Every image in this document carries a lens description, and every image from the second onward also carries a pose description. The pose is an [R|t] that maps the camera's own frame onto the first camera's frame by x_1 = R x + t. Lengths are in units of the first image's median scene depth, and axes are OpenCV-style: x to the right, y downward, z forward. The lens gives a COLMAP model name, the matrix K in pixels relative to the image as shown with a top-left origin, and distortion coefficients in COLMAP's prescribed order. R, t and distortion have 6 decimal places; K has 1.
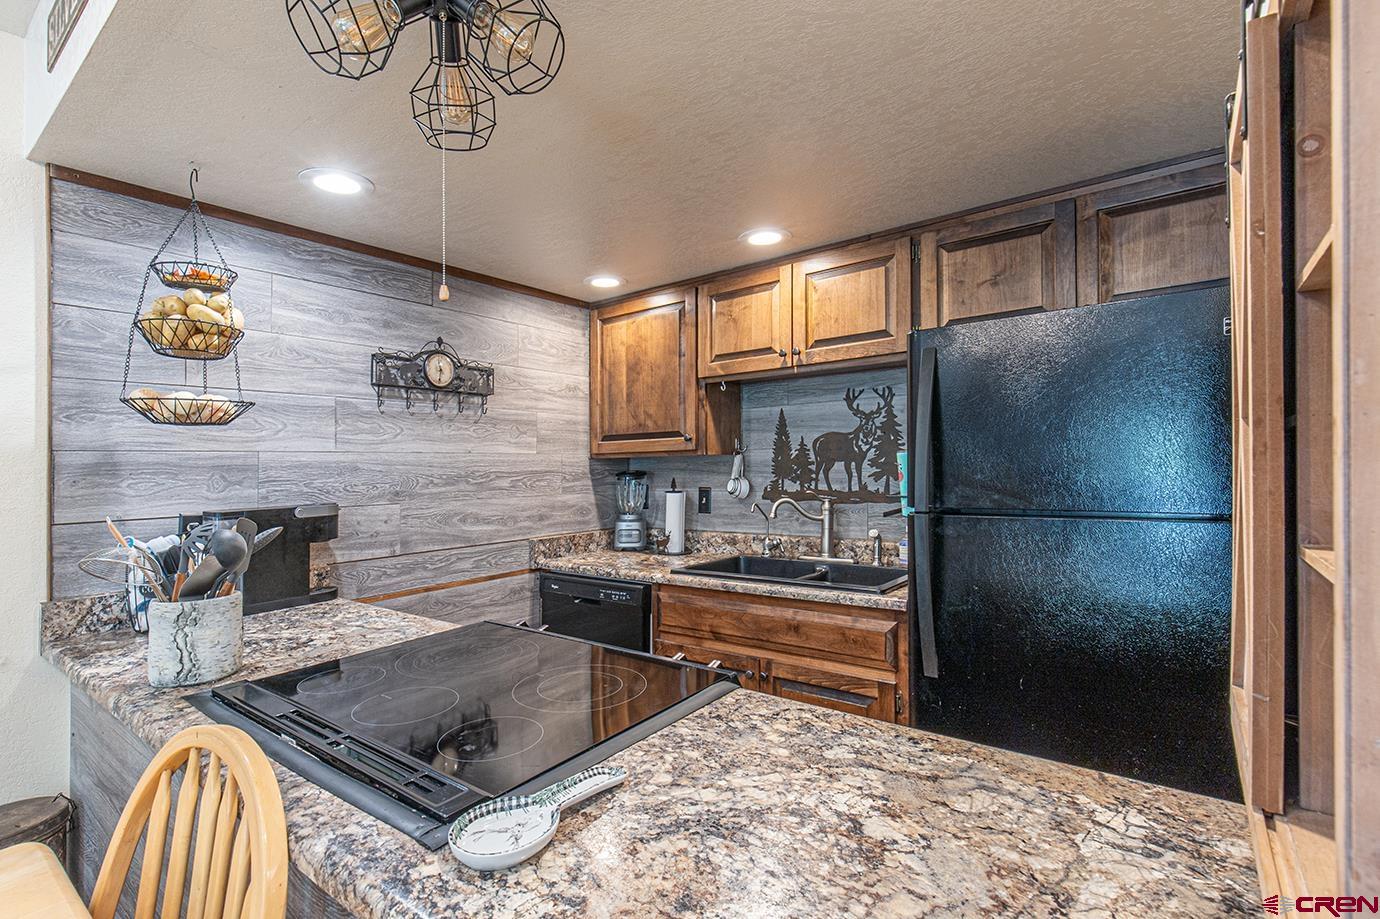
lens RADIAL K [[642.0, 0, 657.7], [0, 642.0, 461.9], [0, 0, 1]] dist [0.000881, -0.000444]
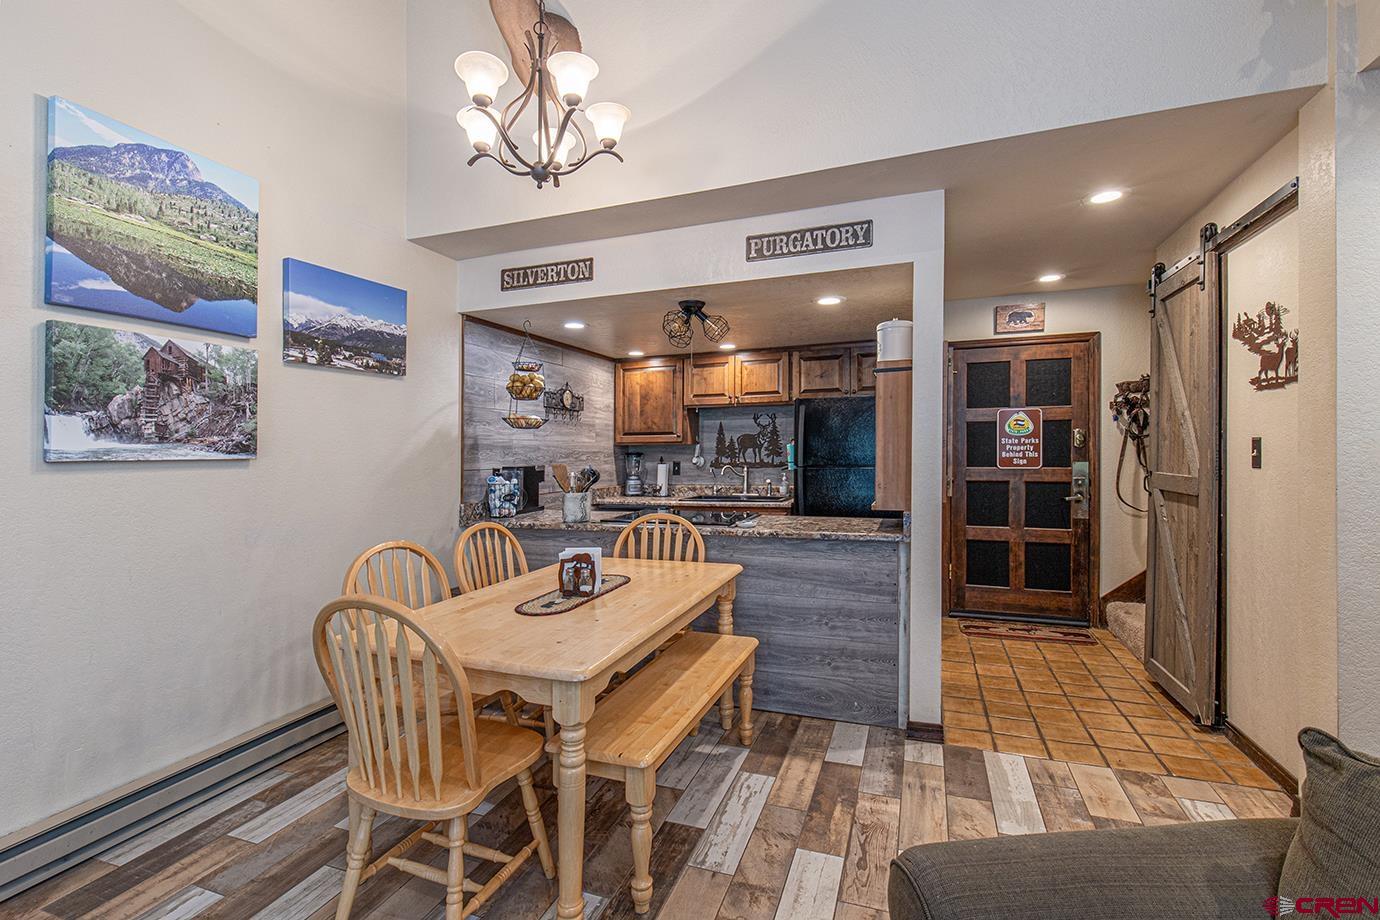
lens RADIAL K [[642.0, 0, 664.7], [0, 642.0, 437.4], [0, 0, 1]] dist [0.000881, -0.000444]
pose [[0.954371, 0.016570, 0.298165, -0.586745], [-0.010445, 0.999701, -0.022124, 0.012861], [-0.298442, 0.018000, 0.954258, -0.876844]]
